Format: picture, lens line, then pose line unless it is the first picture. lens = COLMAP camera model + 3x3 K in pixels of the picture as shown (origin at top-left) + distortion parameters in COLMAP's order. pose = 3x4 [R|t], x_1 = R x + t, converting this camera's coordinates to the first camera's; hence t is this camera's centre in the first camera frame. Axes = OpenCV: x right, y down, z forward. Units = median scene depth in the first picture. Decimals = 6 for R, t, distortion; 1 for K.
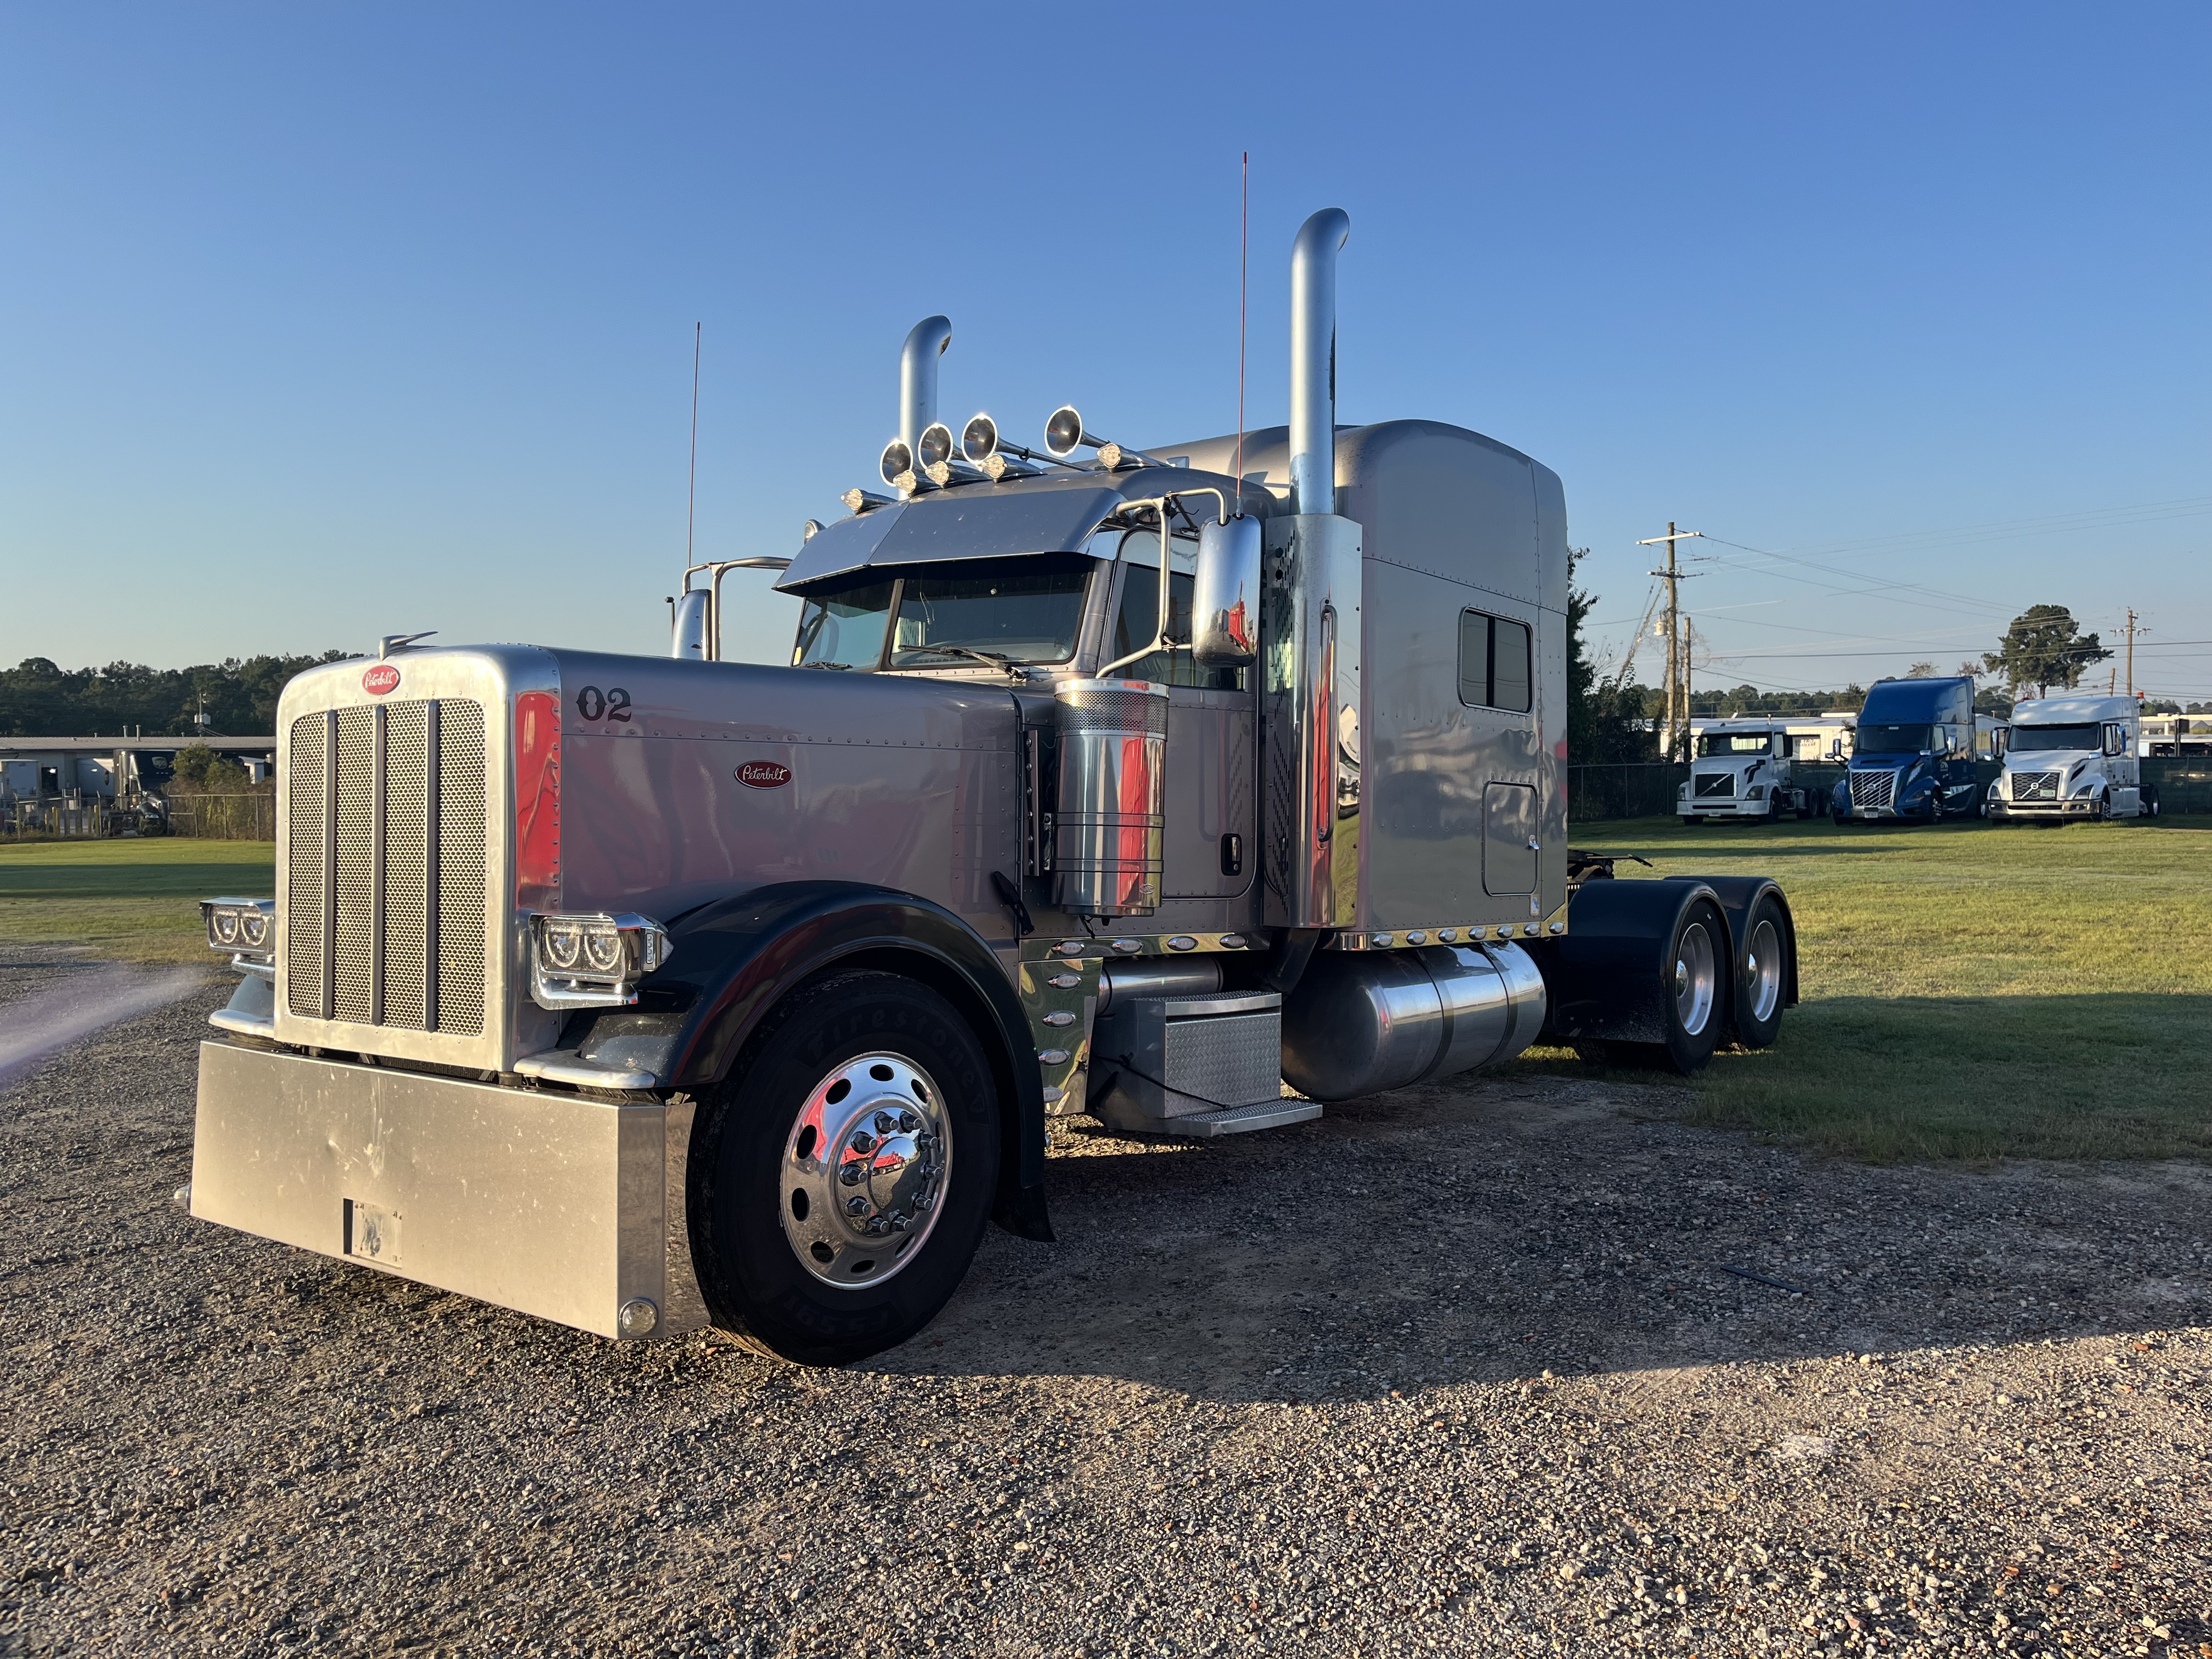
lens RADIAL K [[1670.3, 0, 1095.7], [0, 1670.3, 841.7], [0, 0, 1]] dist [0.055896, -0.061060]
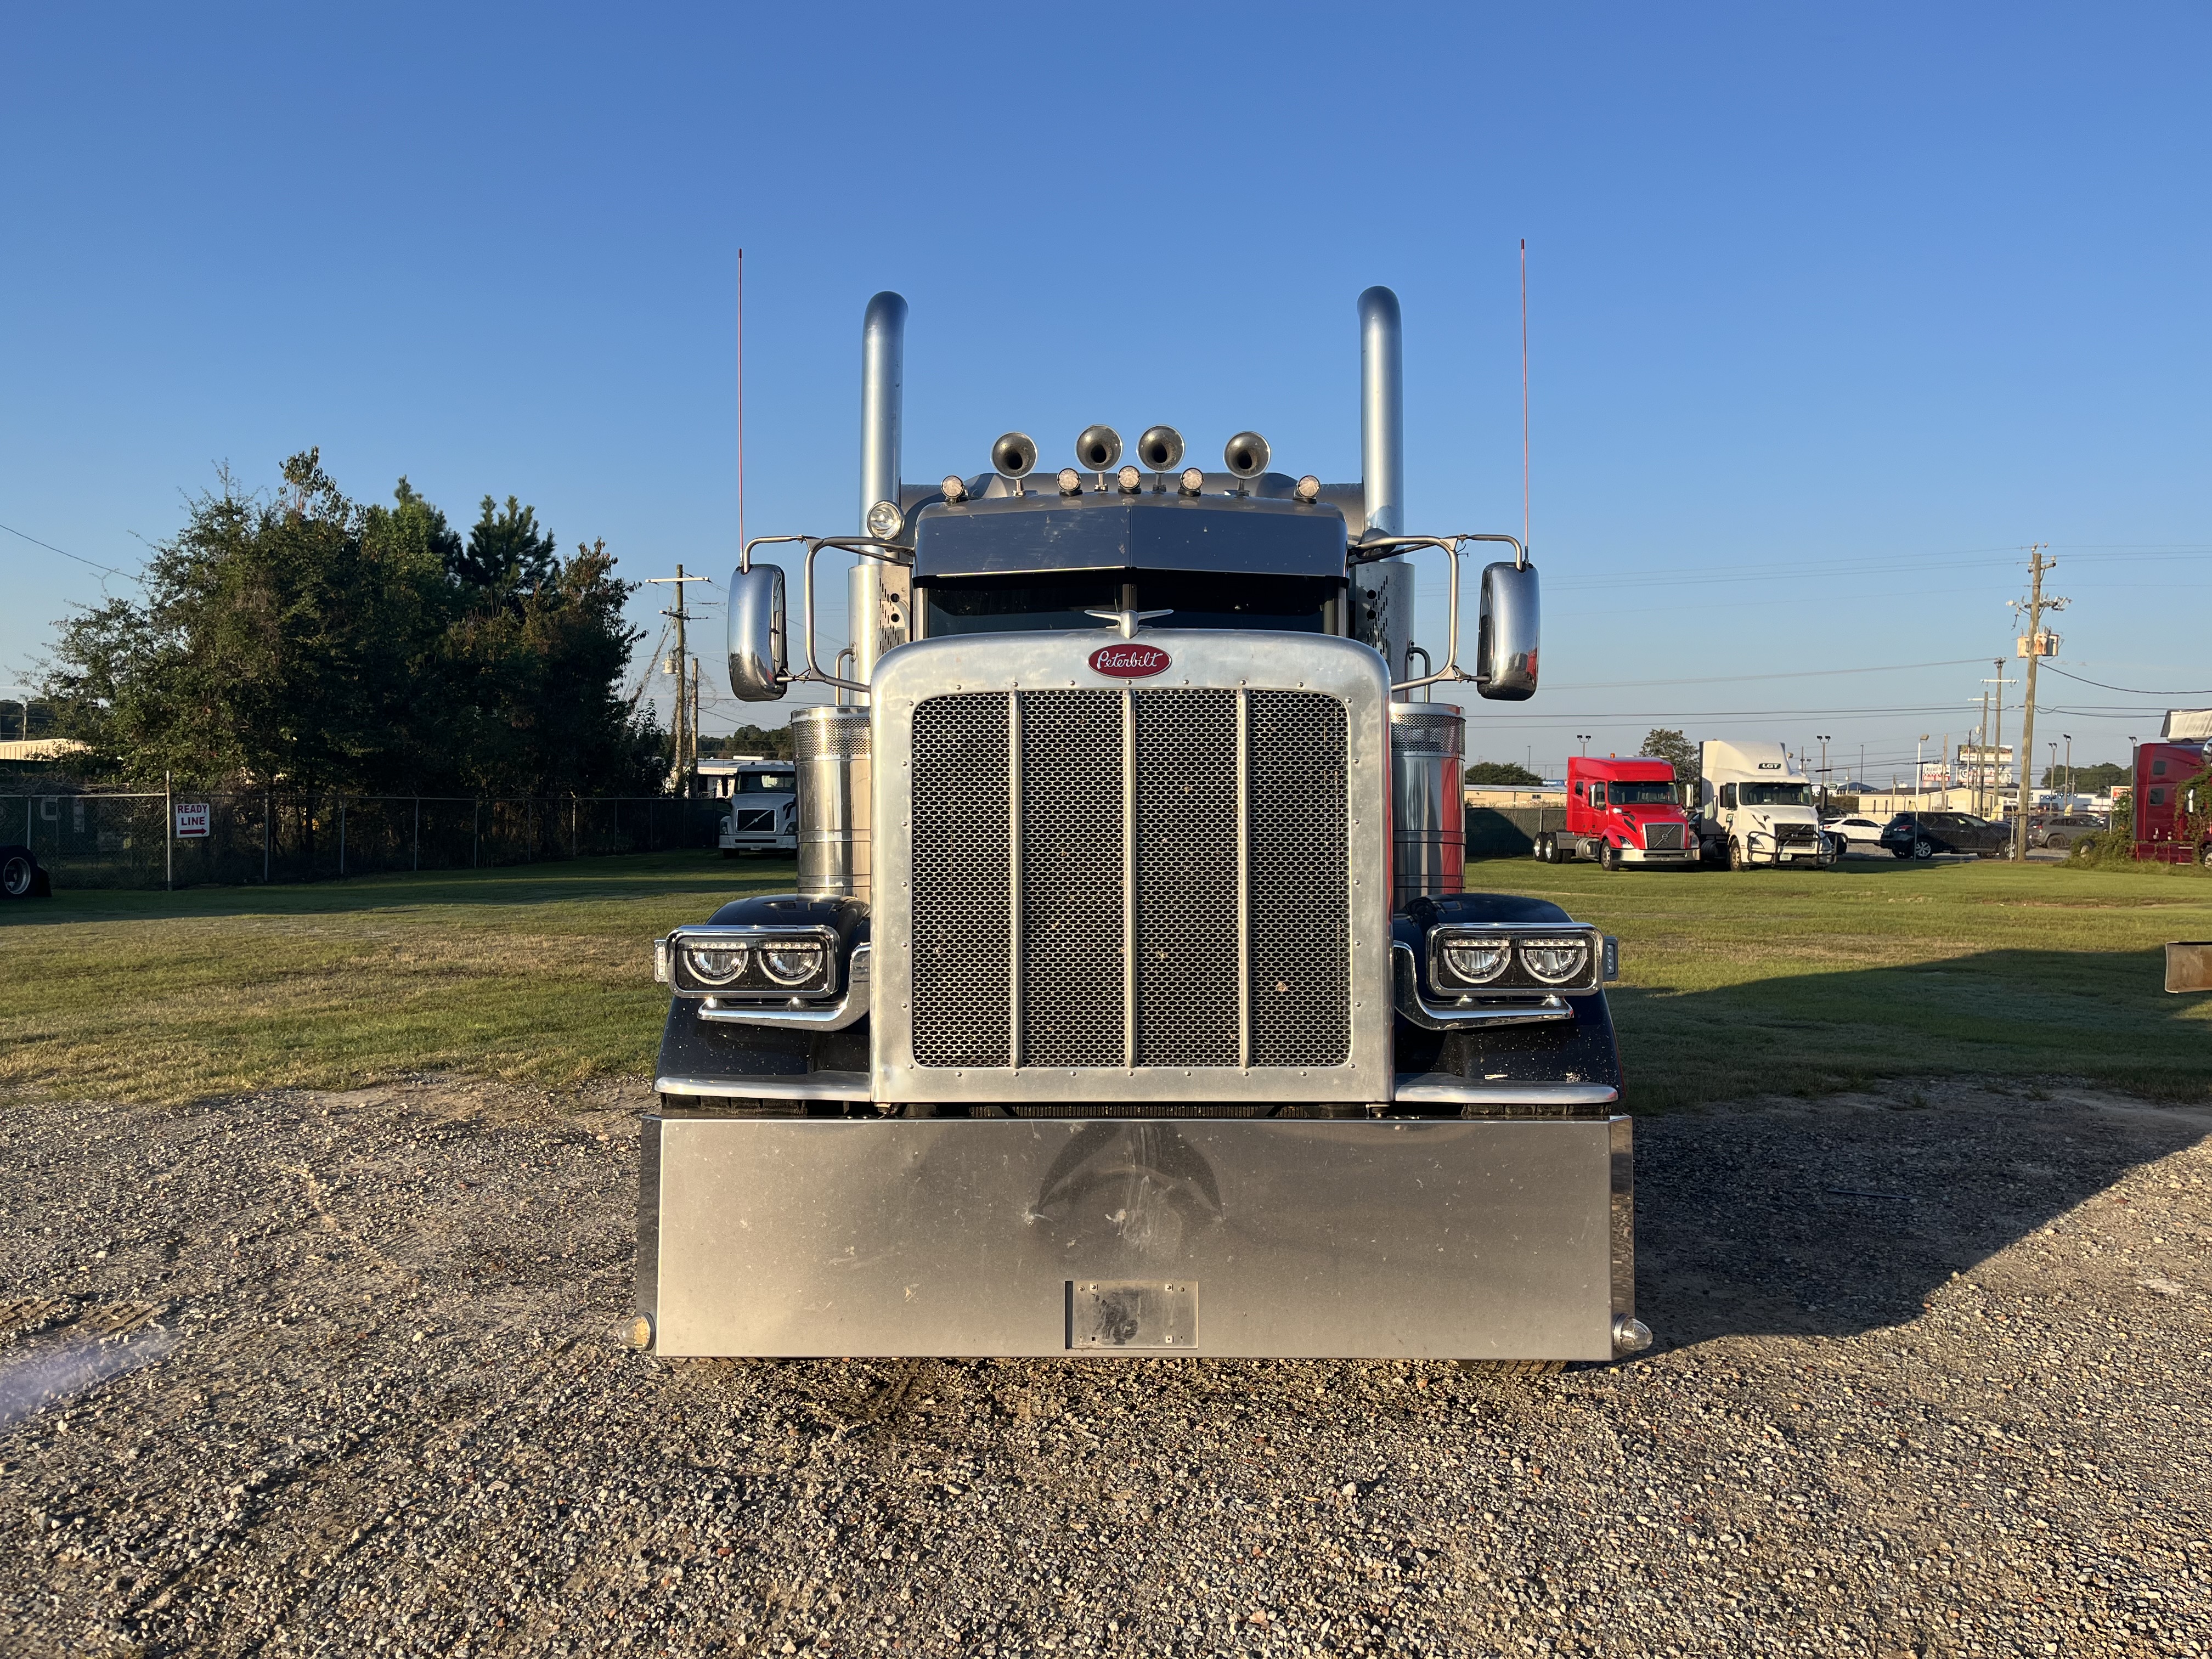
lens RADIAL K [[1670.3, 0, 1095.7], [0, 1670.3, 841.7], [0, 0, 1]] dist [0.055896, -0.061060]
pose [[0.786258, 0.018032, 0.617635, -0.113752], [-0.005670, 0.999743, -0.021970, 0.001730], [-0.617872, 0.013772, 0.786158, 0.041205]]
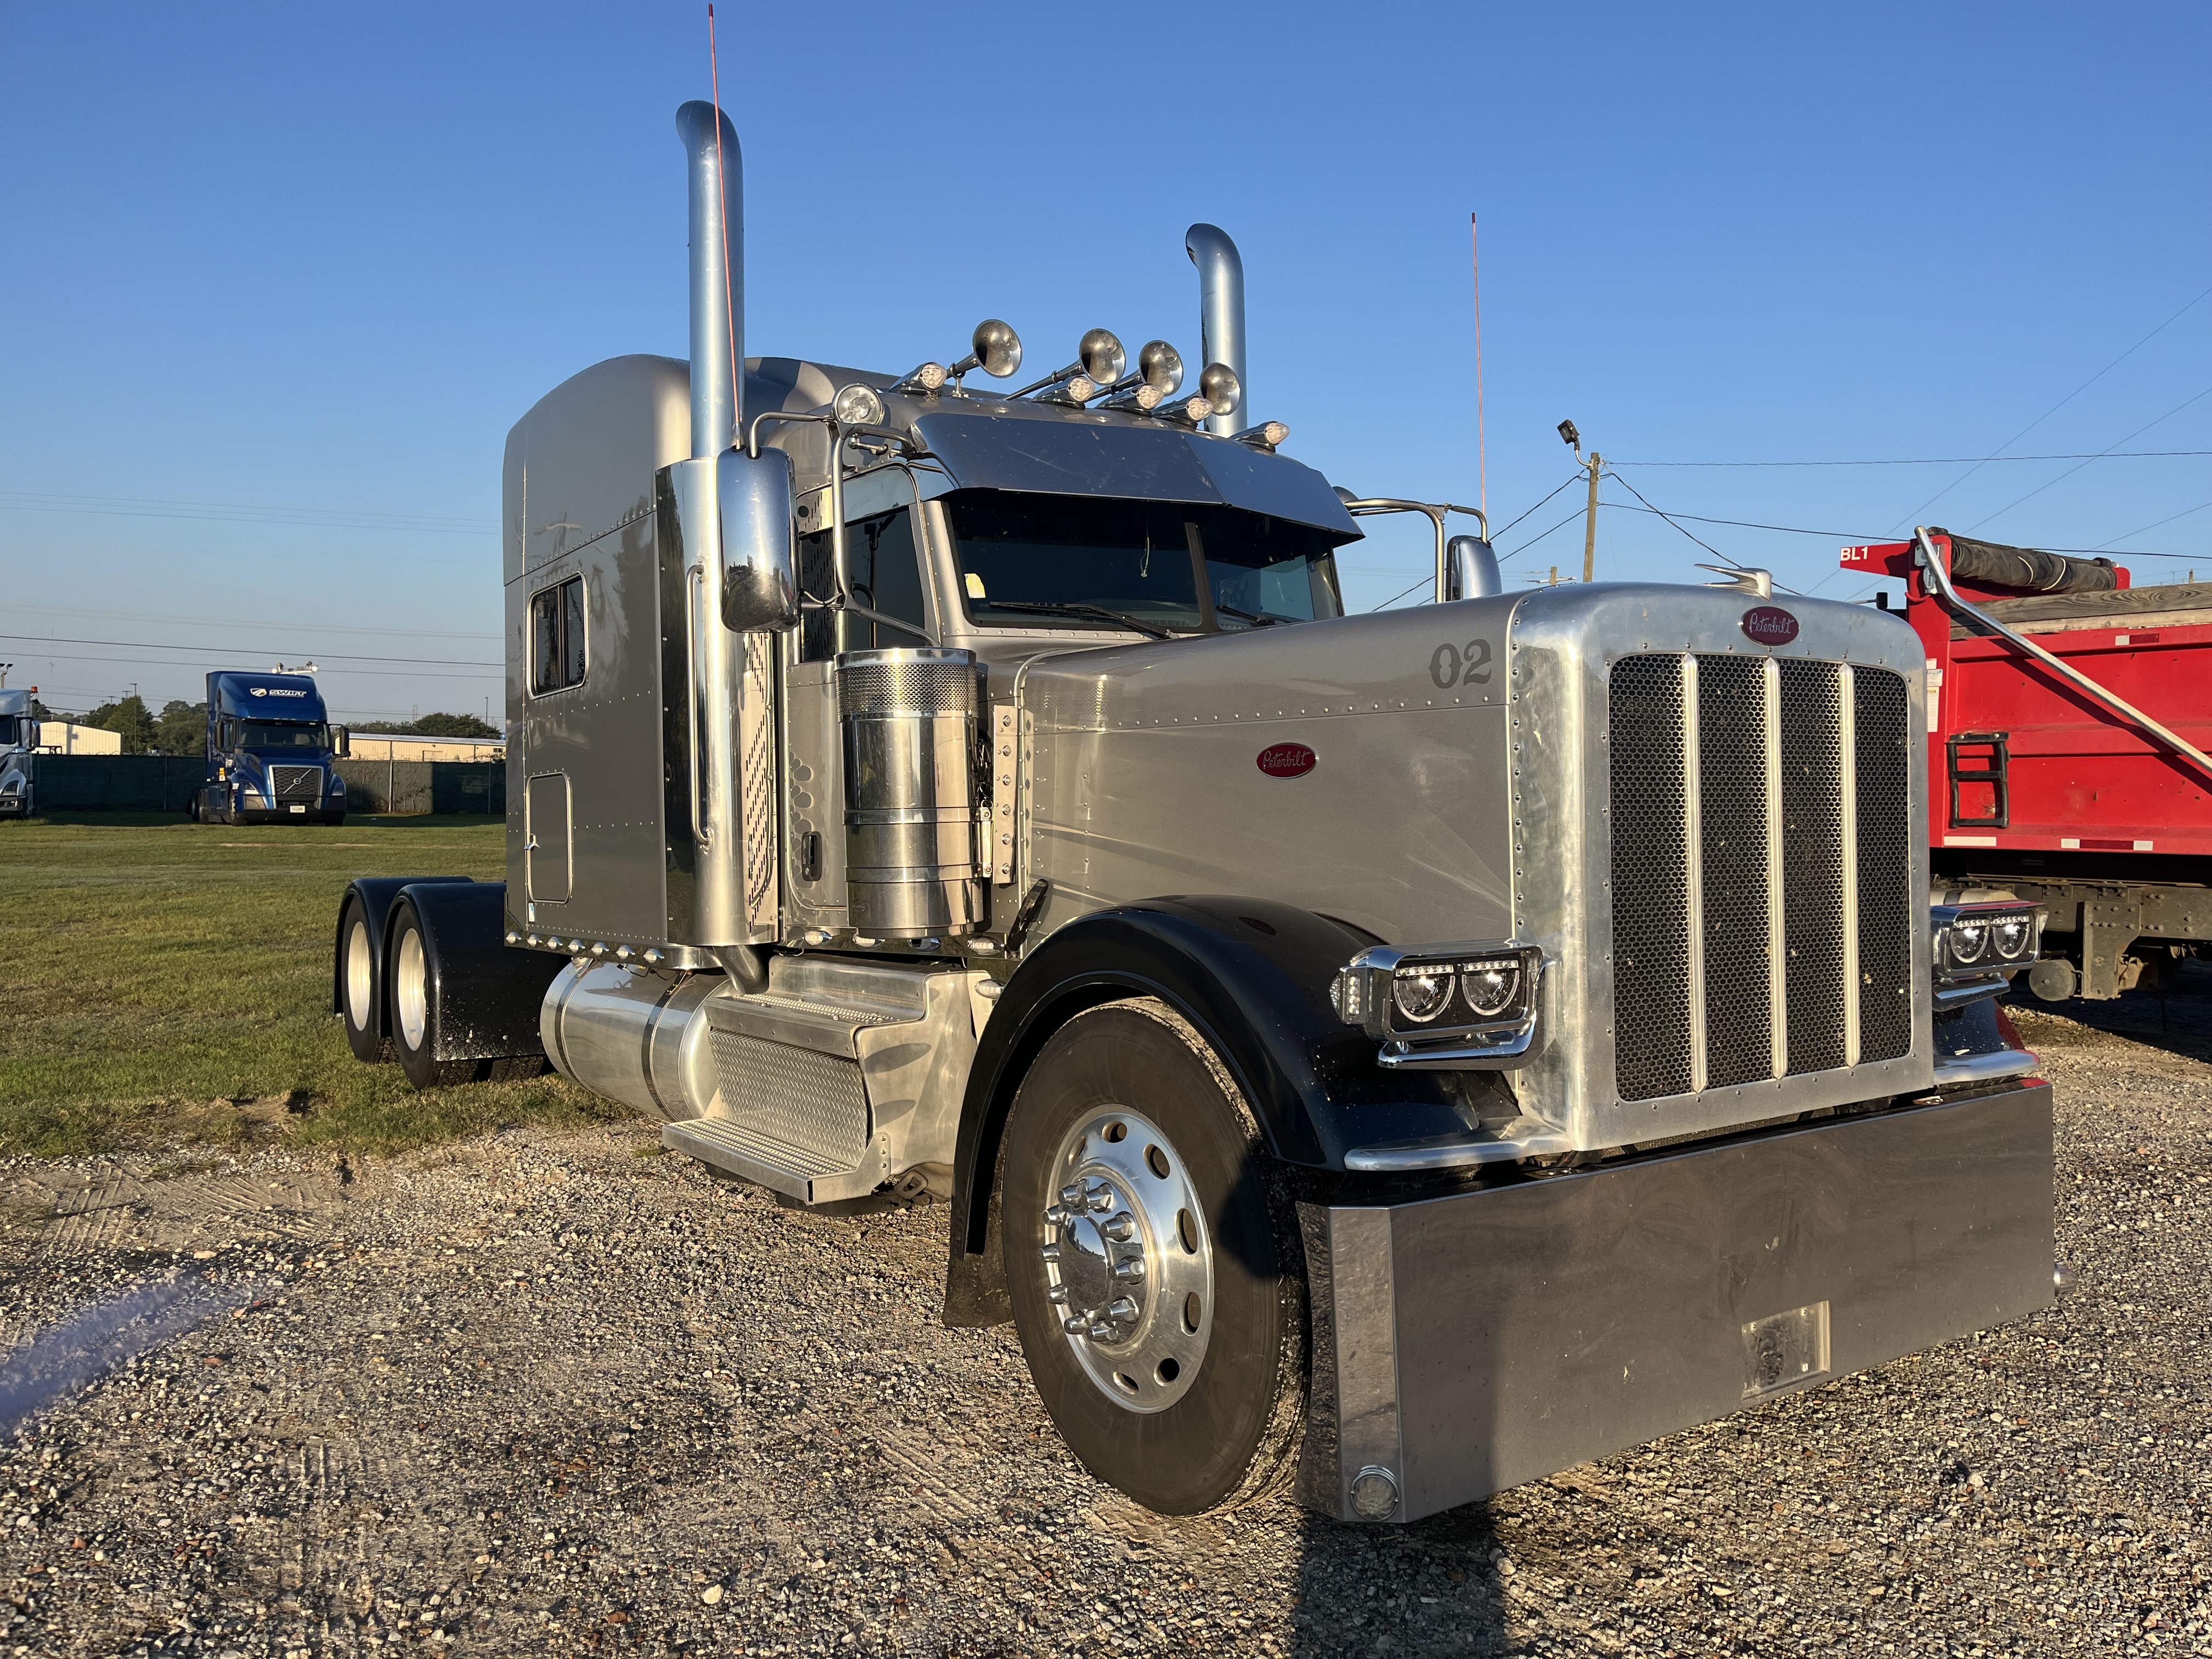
lens RADIAL K [[1670.3, 0, 1095.7], [0, 1670.3, 841.7], [0, 0, 1]] dist [0.055896, -0.061060]
pose [[0.283169, -0.009507, 0.959023, -0.147284], [0.010347, 0.999923, 0.006857, -0.000779], [-0.959014, 0.007981, 0.283246, 0.127847]]
